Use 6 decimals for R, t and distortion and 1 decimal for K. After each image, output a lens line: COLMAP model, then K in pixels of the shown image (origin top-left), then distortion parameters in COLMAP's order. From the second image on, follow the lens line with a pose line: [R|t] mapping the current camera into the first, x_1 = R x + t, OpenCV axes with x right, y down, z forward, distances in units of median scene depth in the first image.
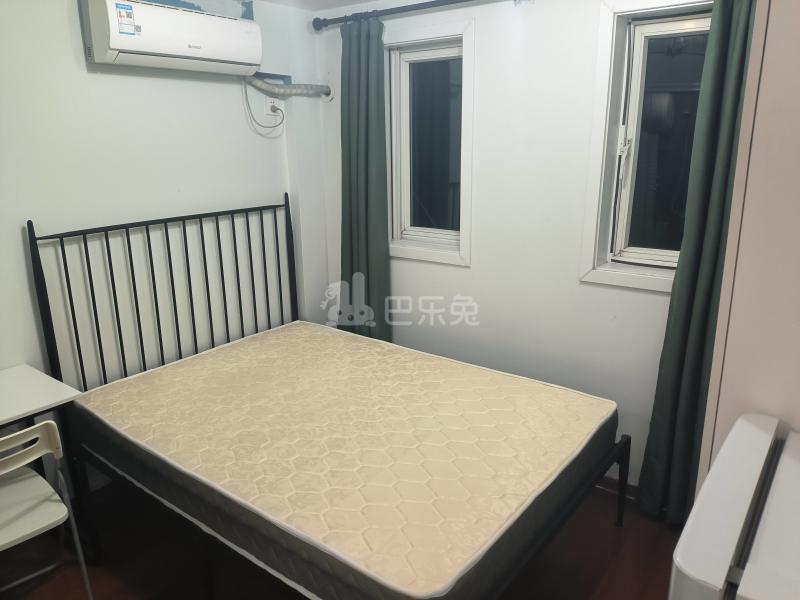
lens RADIAL K [[602.8, 0, 400.0], [0, 602.8, 300.0], [0, 0, 1]] dist [-0.004788, -0.006108]
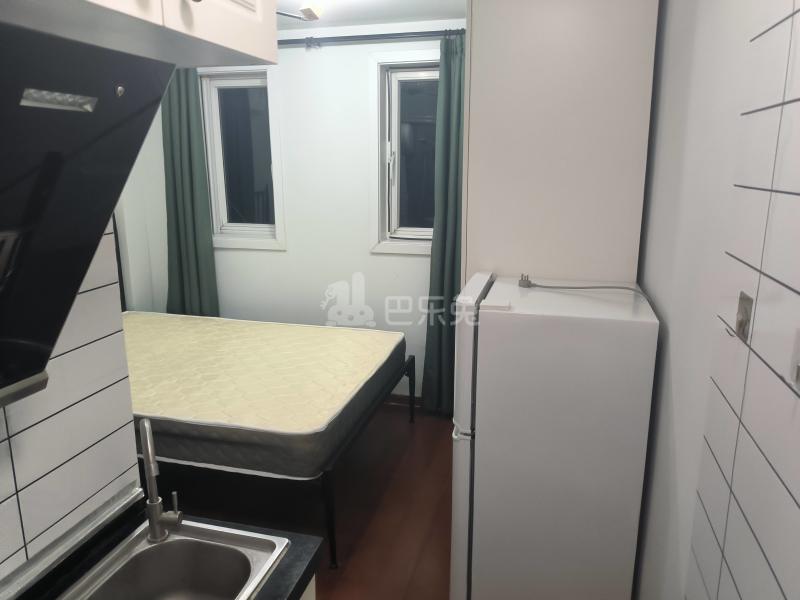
lens RADIAL K [[571.4, 0, 400.0], [0, 571.4, 300.0], [0, 0, 1]] dist [0.038111, -0.002247]
pose [[0.922044, -0.080252, 0.378674, -0.146656], [0.092260, 0.995641, -0.013641, 0.101921], [-0.375929, 0.047515, 0.925430, -0.242958]]
